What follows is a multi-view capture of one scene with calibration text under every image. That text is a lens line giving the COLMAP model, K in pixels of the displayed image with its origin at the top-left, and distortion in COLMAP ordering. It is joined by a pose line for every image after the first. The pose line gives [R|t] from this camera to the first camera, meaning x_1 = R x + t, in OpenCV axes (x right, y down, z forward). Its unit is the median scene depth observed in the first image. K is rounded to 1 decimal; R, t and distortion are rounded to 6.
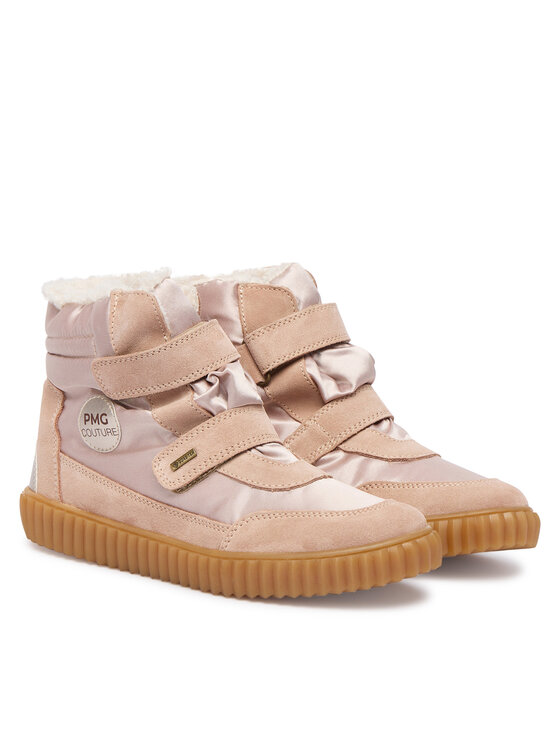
lens RADIAL K [[1861.1, 0, 280.0], [0, 1861.1, 373.0], [0, 0, 1]] dist [0.000944, -0.016096]
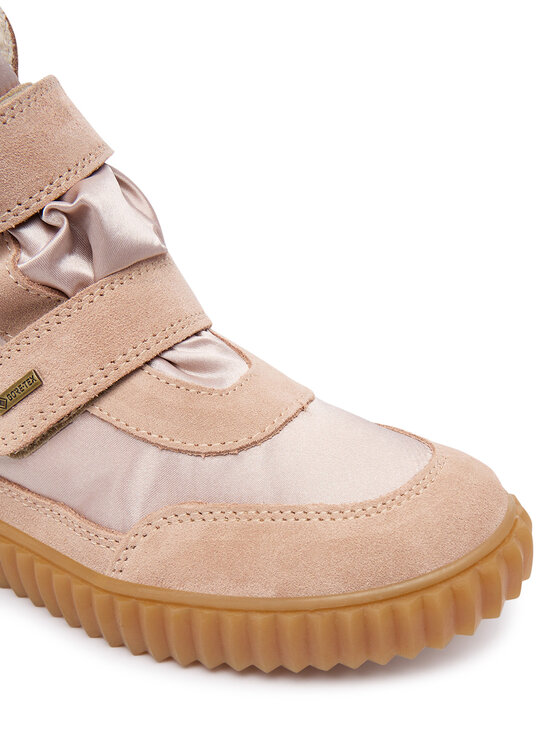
lens RADIAL K [[752.6, 0, 280.0], [0, 752.6, 373.0], [0, 0, 1]] dist [0.014924, 0.007067]
pose [[0.992592, -0.087709, 0.084074, 0.001358], [0.046792, 0.914581, 0.401688, -0.035888], [-0.112124, -0.394778, 0.911909, 0.814008]]
